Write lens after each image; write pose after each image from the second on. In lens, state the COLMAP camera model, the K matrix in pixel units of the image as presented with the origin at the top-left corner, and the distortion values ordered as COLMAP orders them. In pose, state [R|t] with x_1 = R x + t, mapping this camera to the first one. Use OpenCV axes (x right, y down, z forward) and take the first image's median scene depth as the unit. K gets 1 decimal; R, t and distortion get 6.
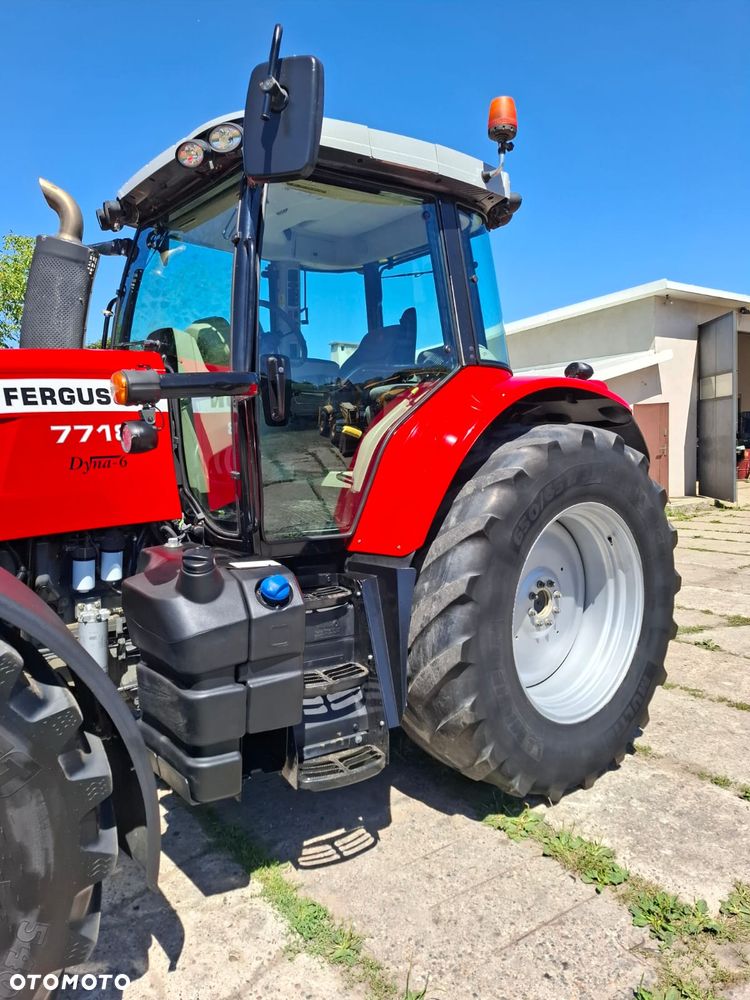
lens RADIAL K [[694.4, 0, 371.6], [0, 694.4, 494.1], [0, 0, 1]] dist [0.085177, -0.090937]
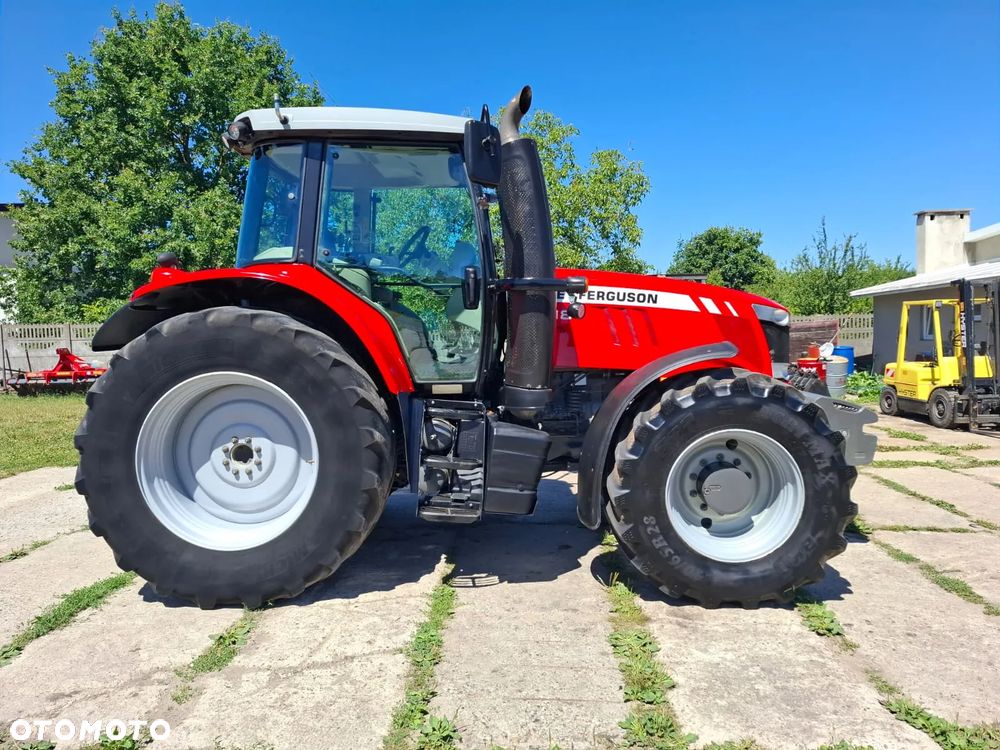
lens RADIAL K [[694.4, 0, 507.9], [0, 694.4, 375.8], [0, 0, 1]] dist [0.085177, -0.090937]
pose [[0.780498, 0.049556, -0.623191, 0.814558], [-0.053321, 0.998498, 0.012619, 0.019577], [0.622880, 0.023380, 0.781968, -0.042892]]
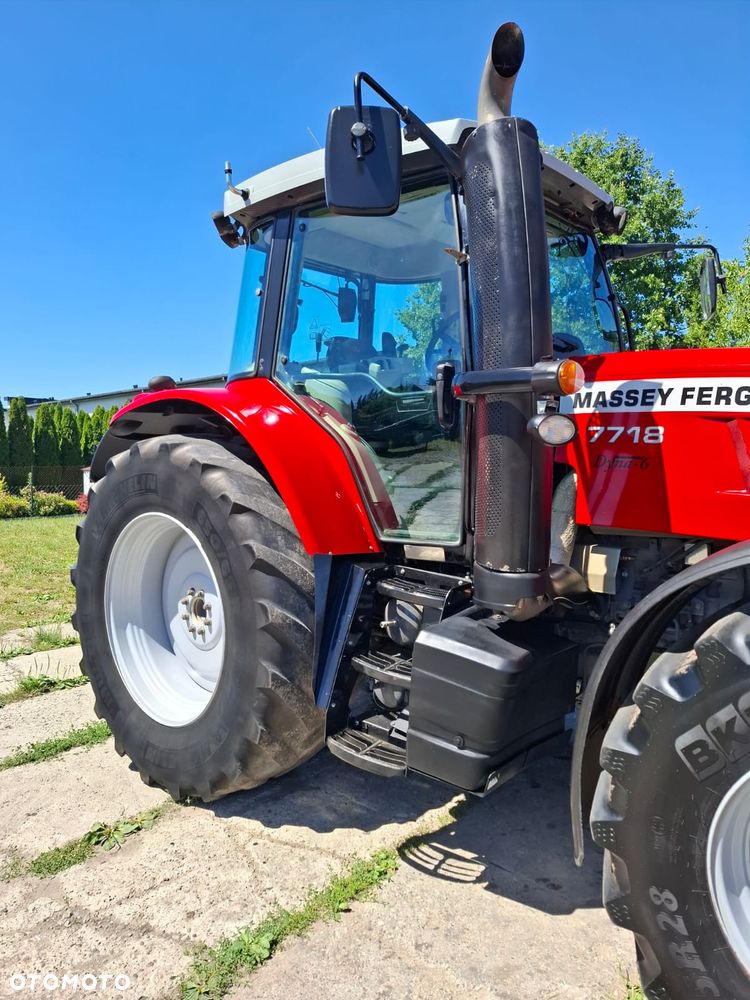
lens RADIAL K [[694.4, 0, 375.6], [0, 694.4, 508.5], [0, 0, 1]] dist [0.085177, -0.090937]
pose [[0.179982, 0.088700, -0.979663, 0.718458], [-0.071458, 0.994474, 0.076913, -0.064600], [0.981071, 0.056161, 0.185325, 0.849778]]
